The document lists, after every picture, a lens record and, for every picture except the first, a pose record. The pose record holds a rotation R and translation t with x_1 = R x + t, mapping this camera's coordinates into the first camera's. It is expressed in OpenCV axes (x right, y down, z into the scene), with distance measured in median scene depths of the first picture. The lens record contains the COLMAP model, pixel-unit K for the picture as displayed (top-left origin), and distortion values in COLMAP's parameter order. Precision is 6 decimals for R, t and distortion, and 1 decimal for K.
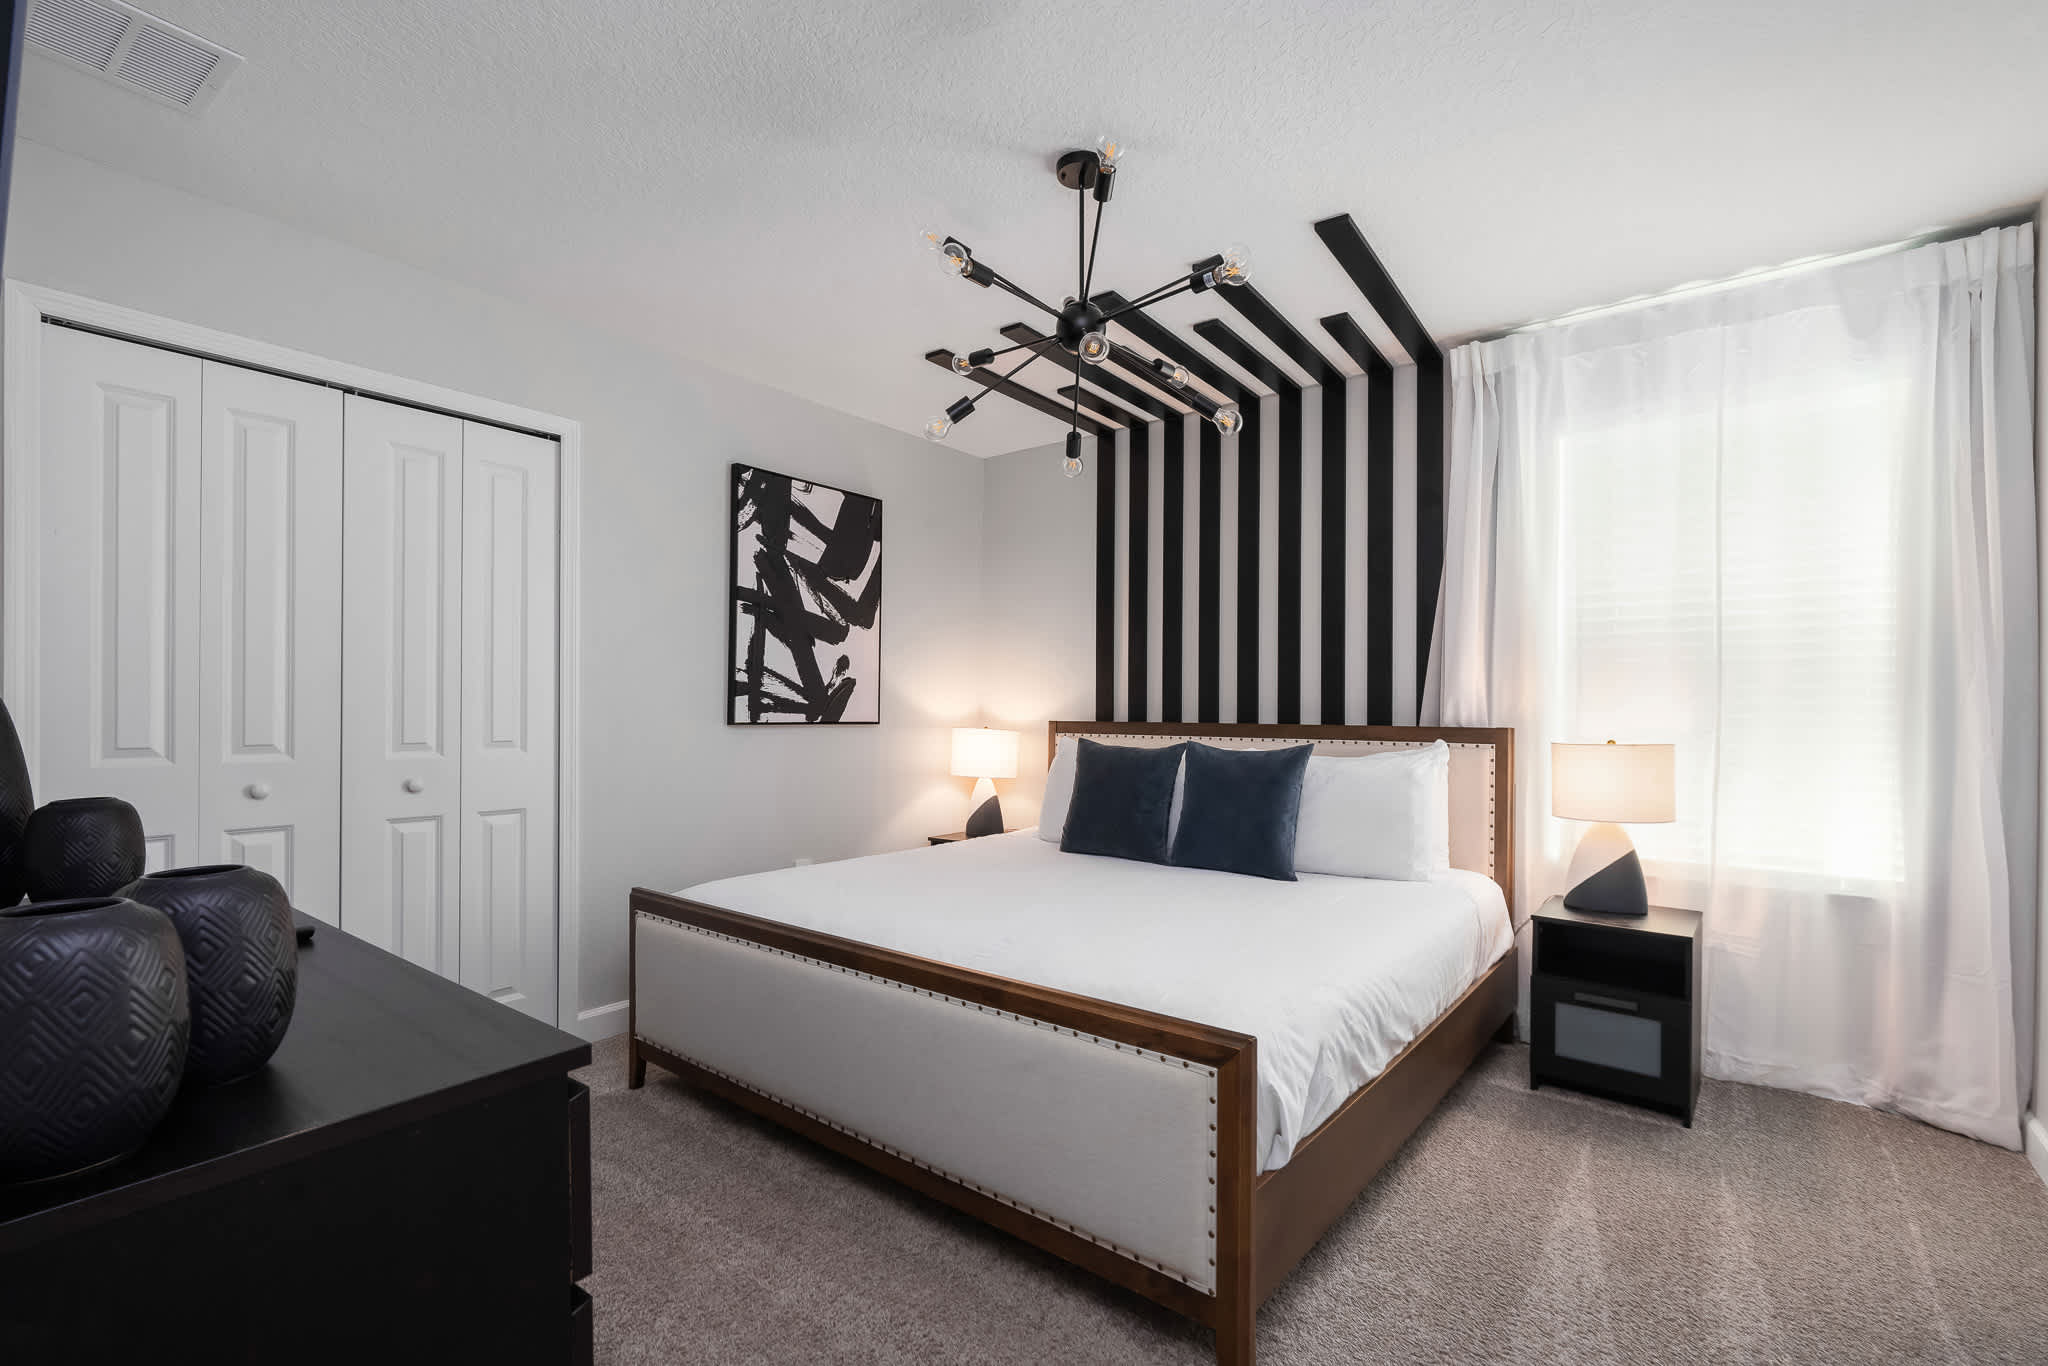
lens RADIAL K [[924.2, 0, 1021.6], [0, 924.2, 702.2], [0, 0, 1]] dist [0.003122, -0.002010]
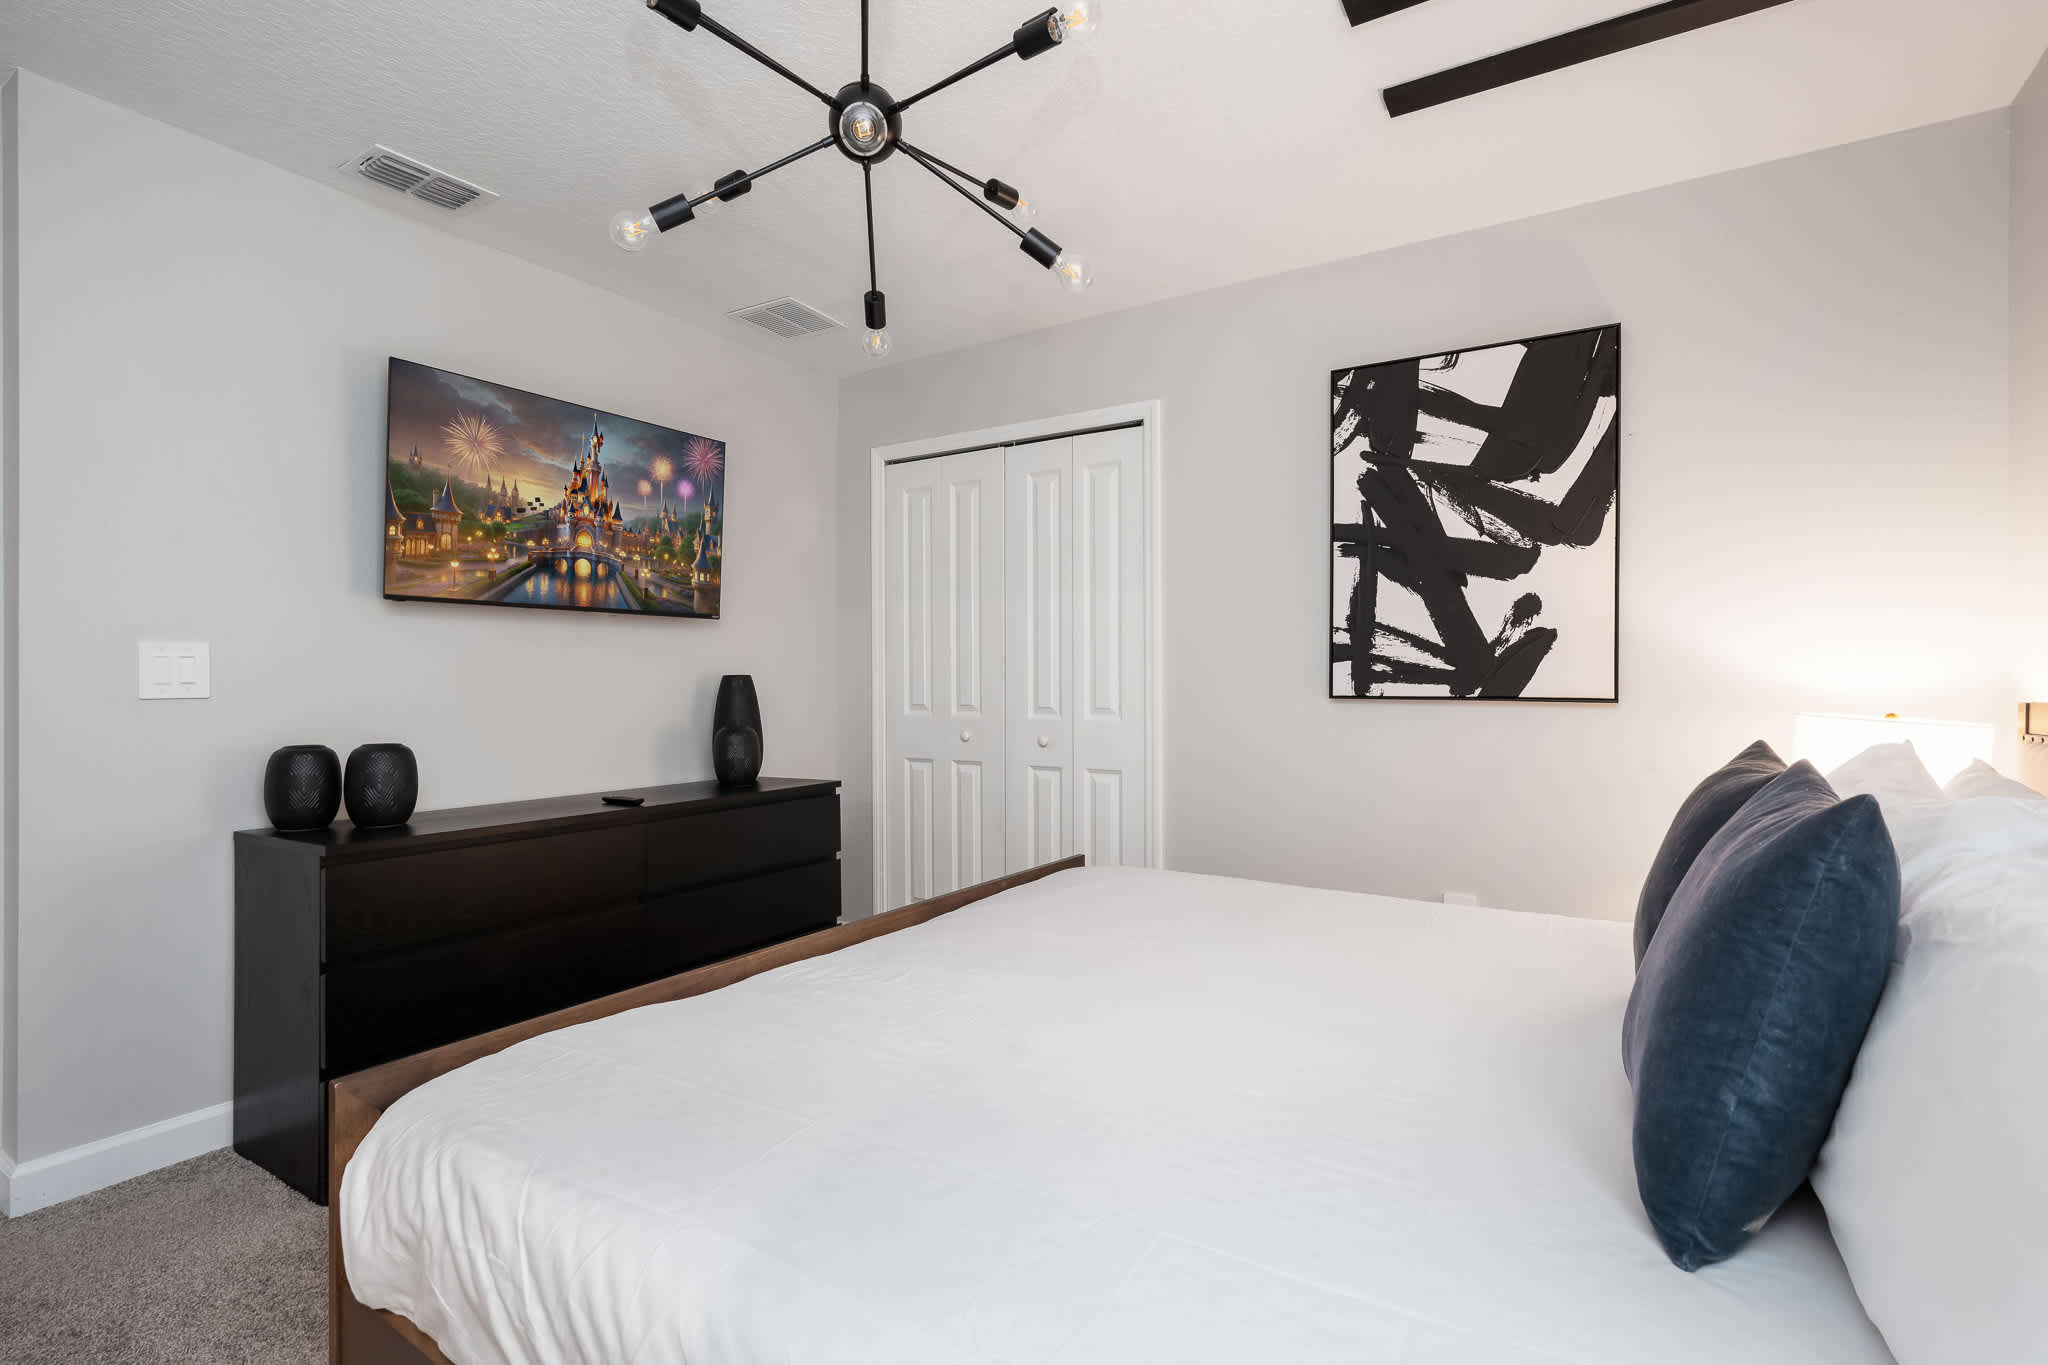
lens RADIAL K [[987.7, 0, 1023.3], [0, 987.7, 677.9], [0, 0, 1]] dist [-0.005749, -0.000341]
pose [[0.081922, -0.010177, -0.996587, 0.495339], [0.008479, 0.999919, -0.009514, 0.012145], [0.996603, -0.007671, 0.082001, 0.632712]]
